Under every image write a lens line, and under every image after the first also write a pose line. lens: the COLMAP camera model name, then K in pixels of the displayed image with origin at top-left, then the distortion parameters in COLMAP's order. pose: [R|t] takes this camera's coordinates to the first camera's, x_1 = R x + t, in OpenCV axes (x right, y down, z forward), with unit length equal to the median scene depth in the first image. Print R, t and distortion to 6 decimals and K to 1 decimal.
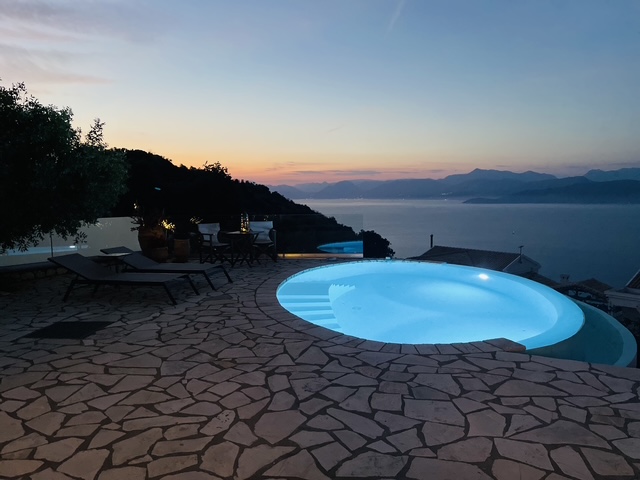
lens RADIAL K [[505.6, 0, 323.6], [0, 505.6, 237.4], [0, 0, 1]] dist [0.046841, -0.060206]
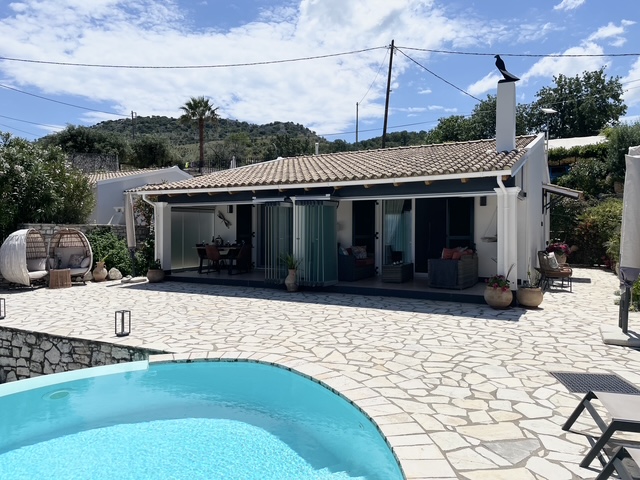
lens RADIAL K [[505.6, 0, 318.9], [0, 505.6, 242.7], [0, 0, 1]] dist [0.046841, -0.060206]
pose [[-0.999058, 0.001910, 0.043350, -0.081857], [0.006605, 0.994084, 0.108416, -0.228047], [-0.042887, 0.108600, -0.993160, 2.662186]]
